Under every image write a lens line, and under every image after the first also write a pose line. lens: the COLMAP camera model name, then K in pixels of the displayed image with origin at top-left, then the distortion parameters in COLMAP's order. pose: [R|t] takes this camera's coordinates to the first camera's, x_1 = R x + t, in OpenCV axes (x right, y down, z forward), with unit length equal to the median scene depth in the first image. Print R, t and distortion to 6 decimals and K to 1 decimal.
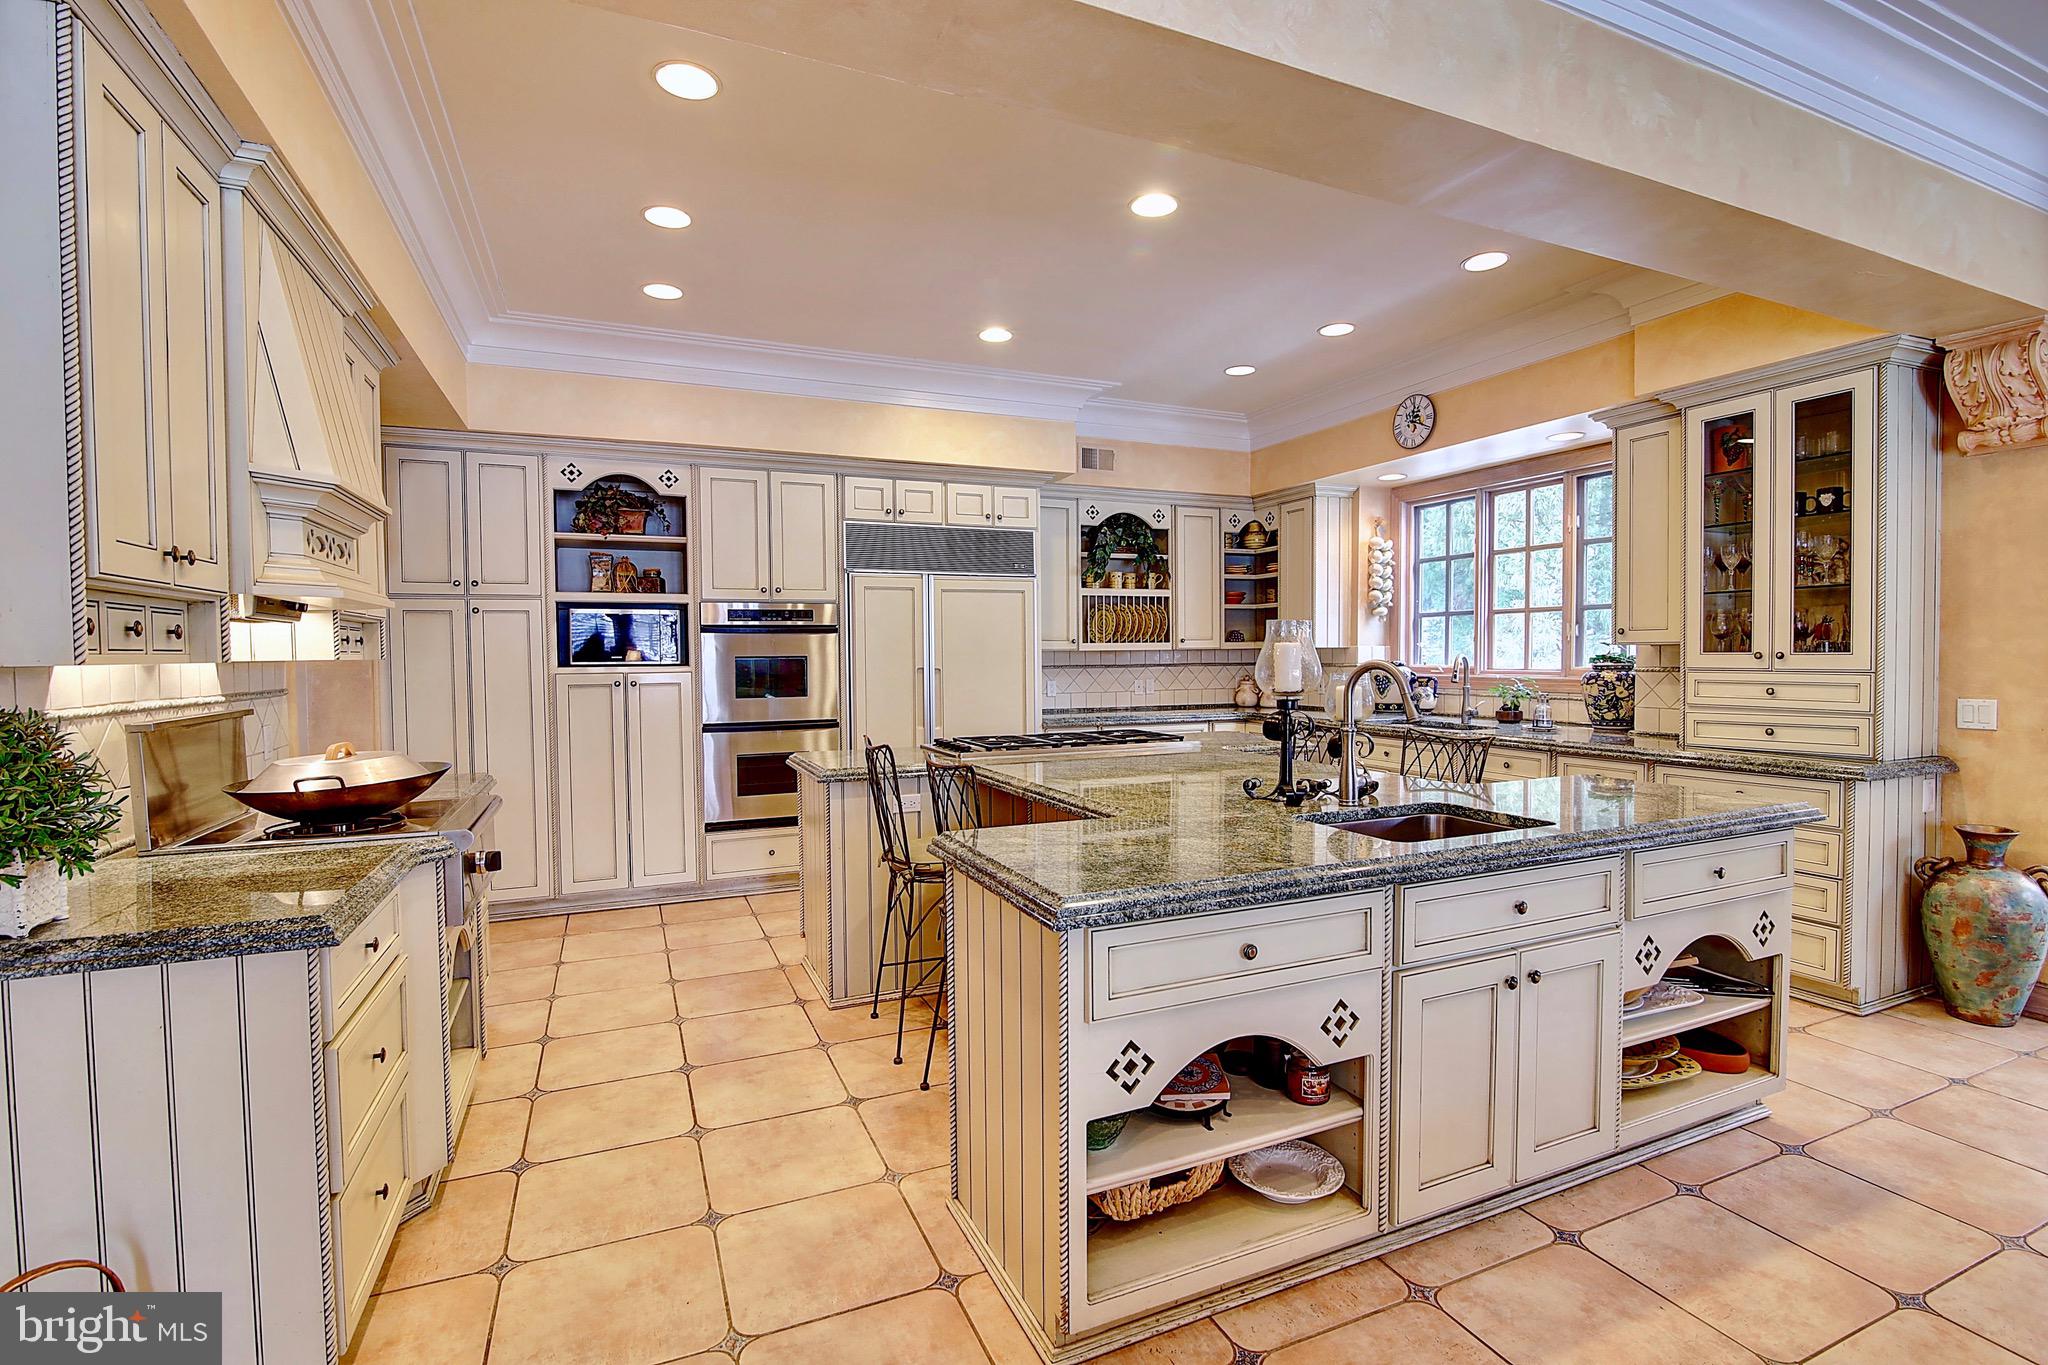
lens RADIAL K [[936.2, 0, 1023.1], [0, 936.2, 676.9], [0, 0, 1]] dist [-0.021561, 0.002364]
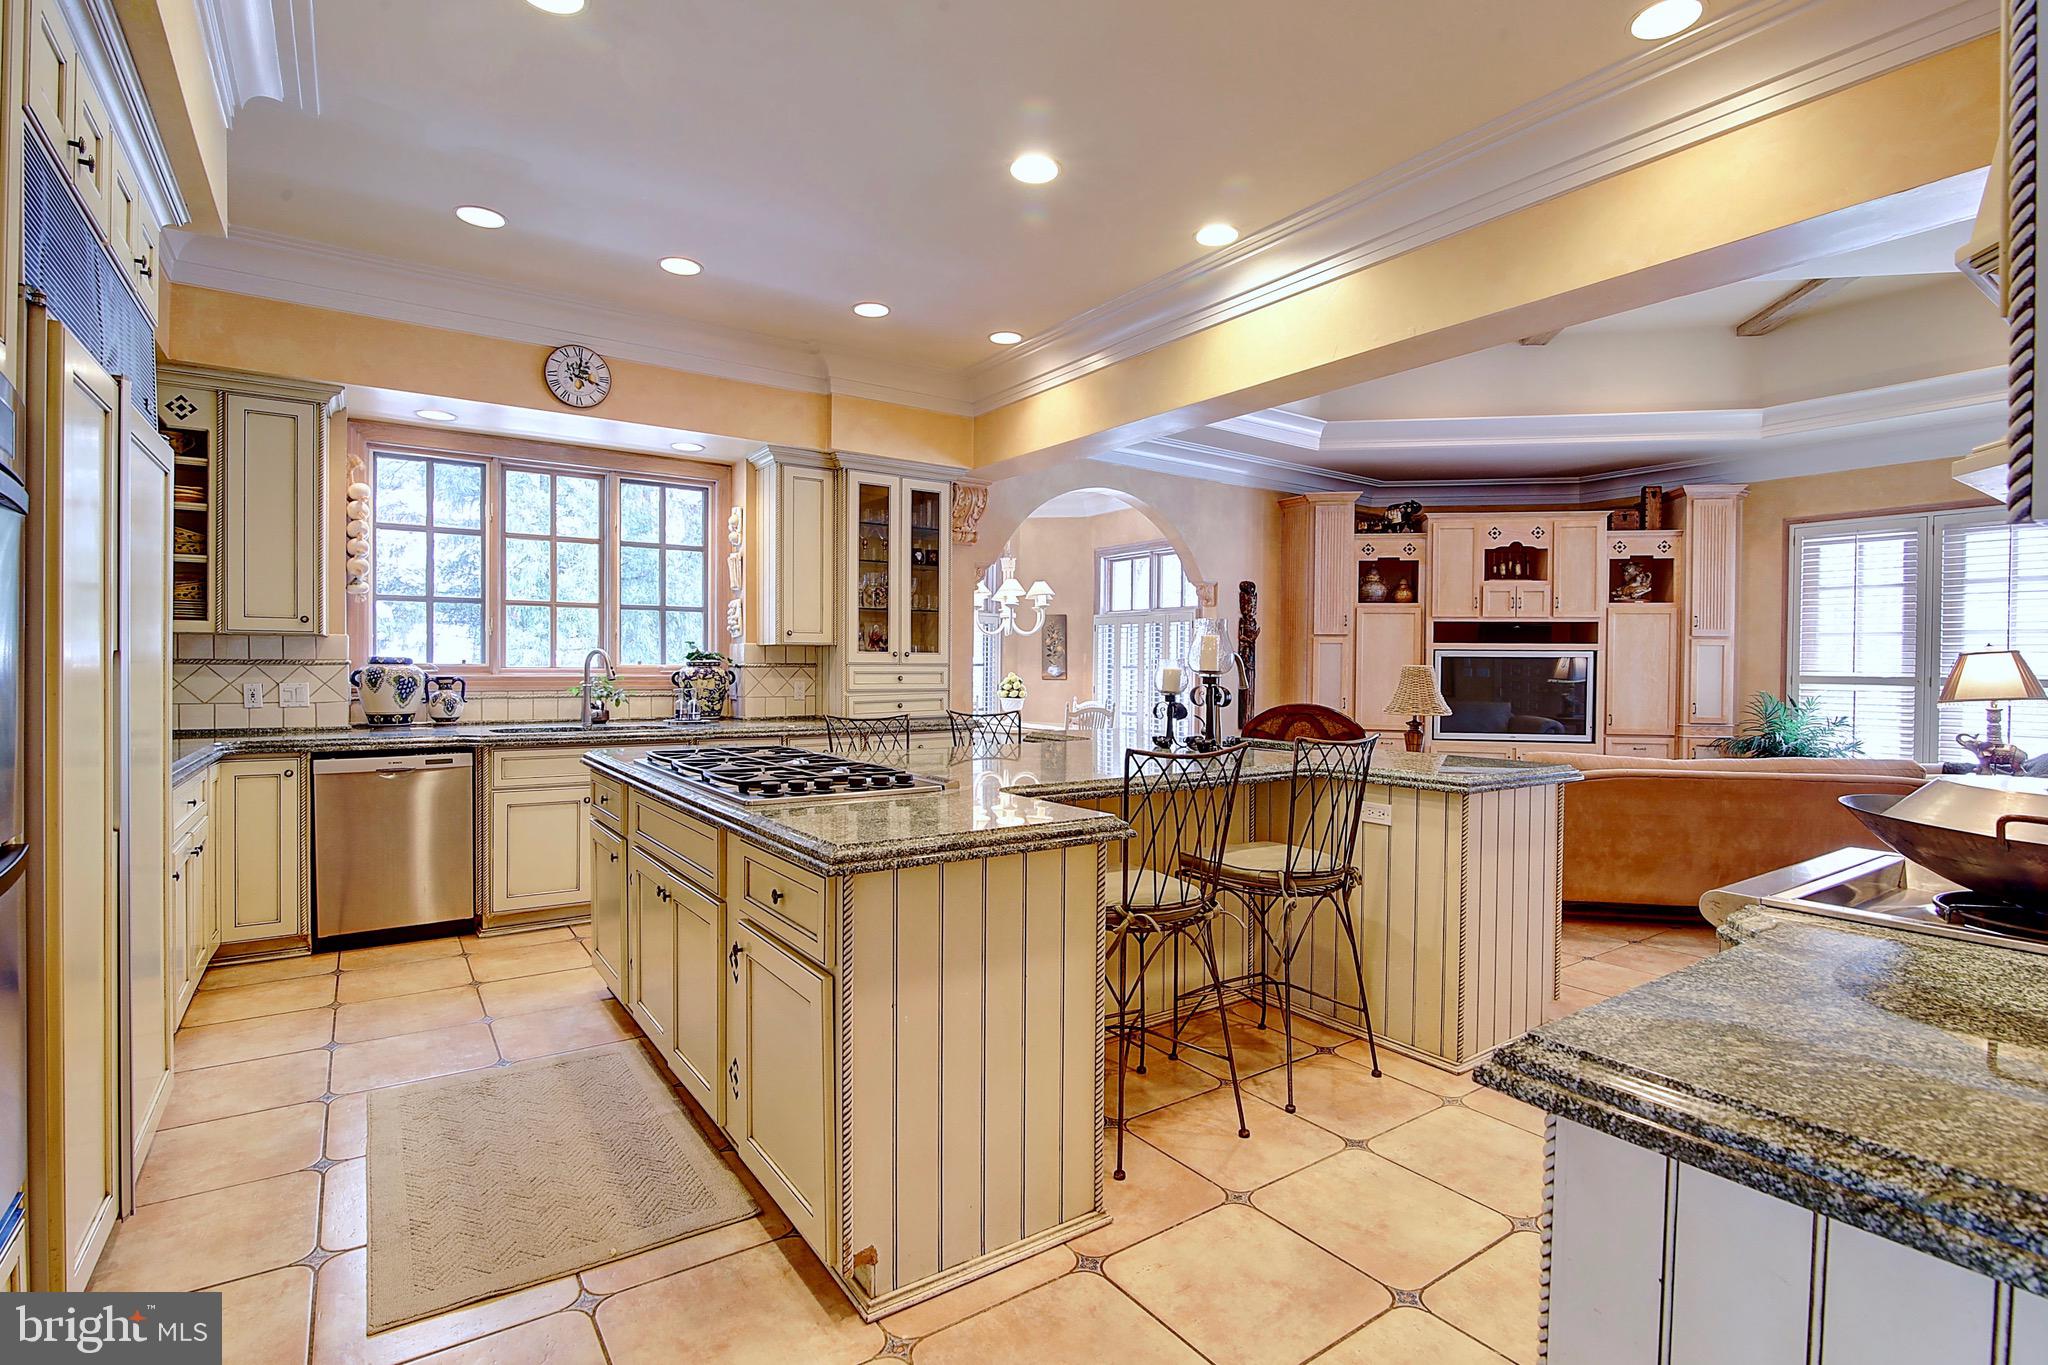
lens RADIAL K [[936.2, 0, 1051.7], [0, 936.2, 676.8], [0, 0, 1]] dist [-0.021561, 0.002364]
pose [[-0.195801, -0.004549, 0.980633, -0.542335], [0.019944, 0.999764, 0.008620, 0.003843], [-0.980441, 0.021246, -0.195664, 0.800352]]
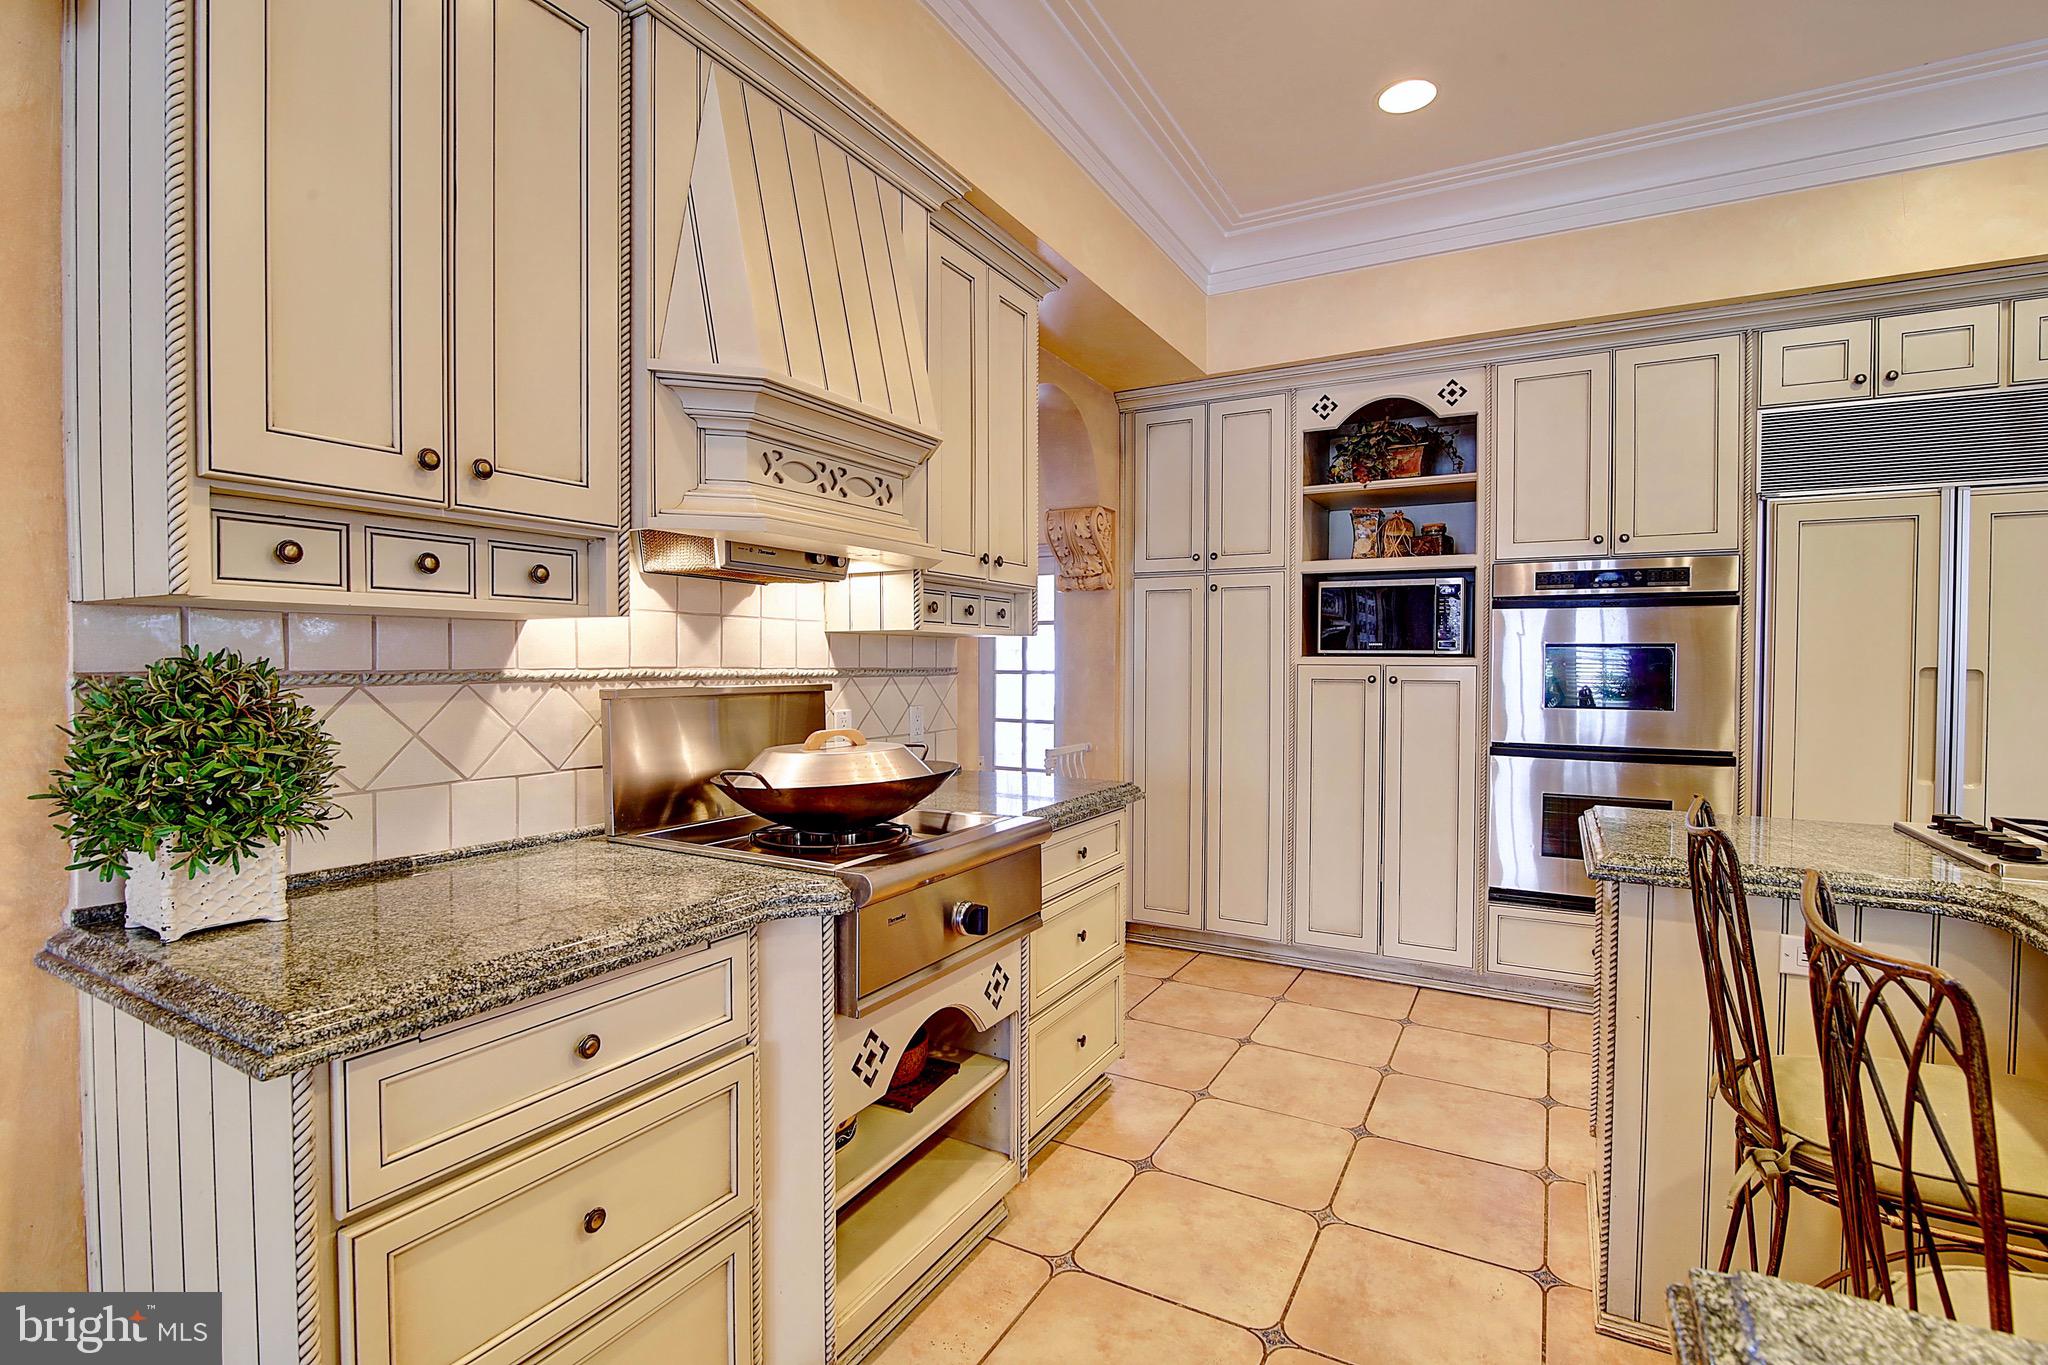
lens RADIAL K [[936.2, 0, 1028.7], [0, 936.2, 681.4], [0, 0, 1]] dist [-0.021561, 0.002364]
pose [[0.605390, 0.029217, -0.795393, -0.006316], [-0.031629, 0.999420, 0.012638, 0.007977], [0.795301, 0.017506, 0.605962, 0.315535]]
